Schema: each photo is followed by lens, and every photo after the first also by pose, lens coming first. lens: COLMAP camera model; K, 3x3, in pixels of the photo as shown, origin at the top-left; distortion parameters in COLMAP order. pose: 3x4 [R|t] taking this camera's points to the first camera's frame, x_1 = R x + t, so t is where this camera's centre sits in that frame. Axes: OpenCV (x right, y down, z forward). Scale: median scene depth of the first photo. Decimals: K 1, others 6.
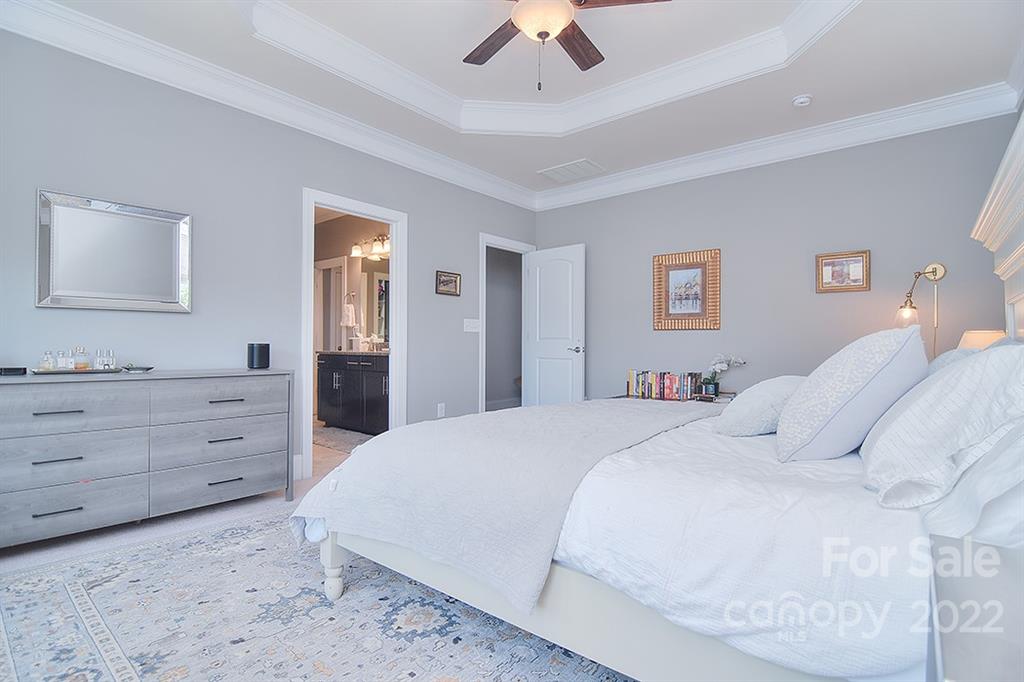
lens RADIAL K [[496.5, 0, 516.4], [0, 496.5, 337.2], [0, 0, 1]] dist [0.000067, -0.014965]
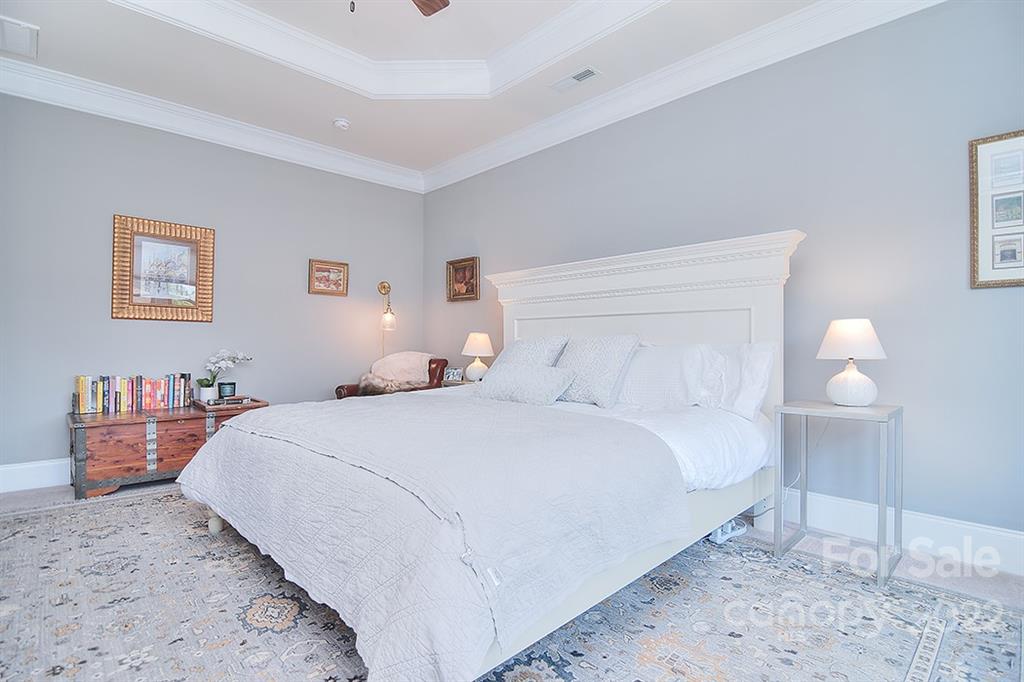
lens RADIAL K [[496.5, 0, 516.4], [0, 496.5, 337.2], [0, 0, 1]] dist [0.000067, -0.014965]
pose [[0.108287, 0.004928, 0.994107, -0.395546], [-0.025064, 0.999683, -0.002225, 0.000016], [-0.993804, -0.024675, 0.108376, 0.371241]]
